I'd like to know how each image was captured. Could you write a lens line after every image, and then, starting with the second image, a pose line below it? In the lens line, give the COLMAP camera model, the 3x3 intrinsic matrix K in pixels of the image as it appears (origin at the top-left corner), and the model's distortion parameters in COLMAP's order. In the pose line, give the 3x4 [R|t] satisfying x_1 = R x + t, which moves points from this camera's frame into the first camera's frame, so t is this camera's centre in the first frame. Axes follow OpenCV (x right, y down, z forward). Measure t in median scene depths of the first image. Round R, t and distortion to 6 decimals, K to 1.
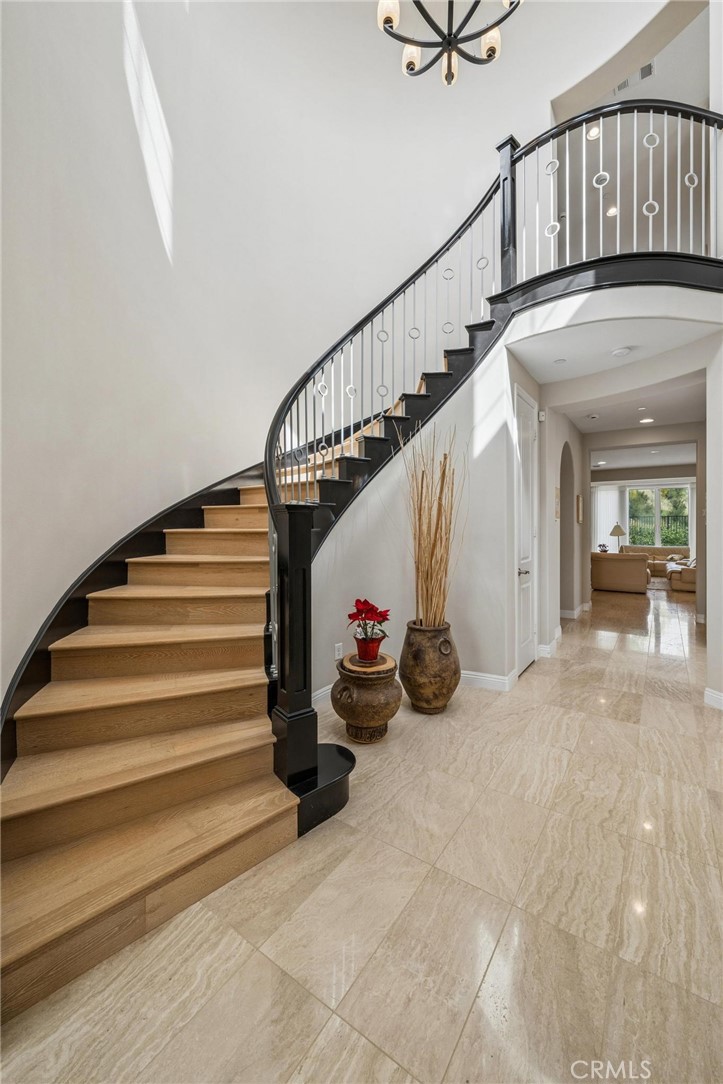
lens RADIAL K [[433.3, 0, 363.3], [0, 433.3, 522.9], [0, 0, 1]] dist [0.003394, 0.000247]
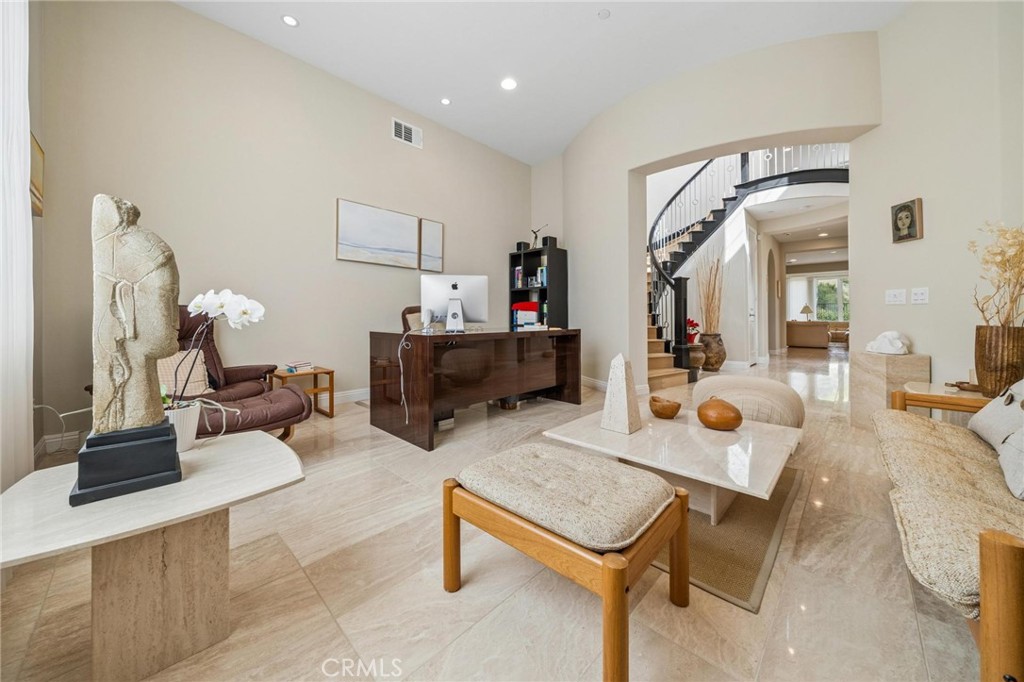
lens RADIAL K [[365.0, 0, 512.0], [0, 365.0, 318.5], [0, 0, 1]] dist [-0.001068, -0.000075]
pose [[0.987854, -0.008927, -0.155125, -0.518709], [0.008749, 0.999960, -0.001831, 0.131544], [0.155135, 0.000452, 0.987893, -0.945141]]
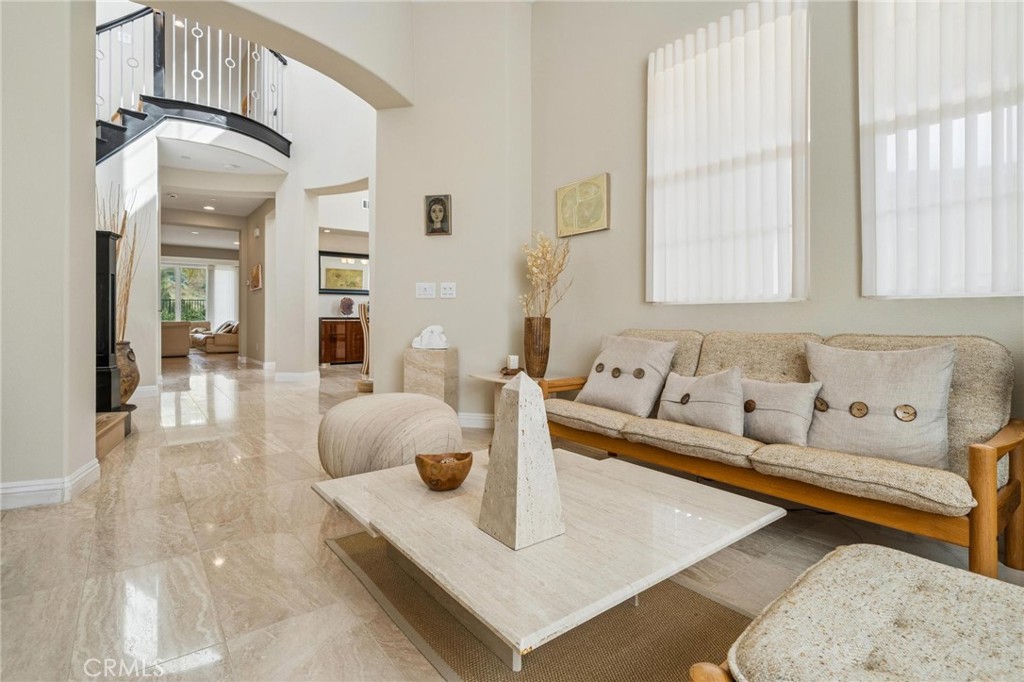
lens RADIAL K [[493.7, 0, 509.5], [0, 493.7, 320.3], [0, 0, 1]] dist [0.001079, -0.000047]
pose [[0.313783, -0.011868, 0.949421, -0.762143], [0.005255, 0.999928, 0.010762, 0.143632], [-0.949480, 0.001612, 0.313822, -0.504755]]
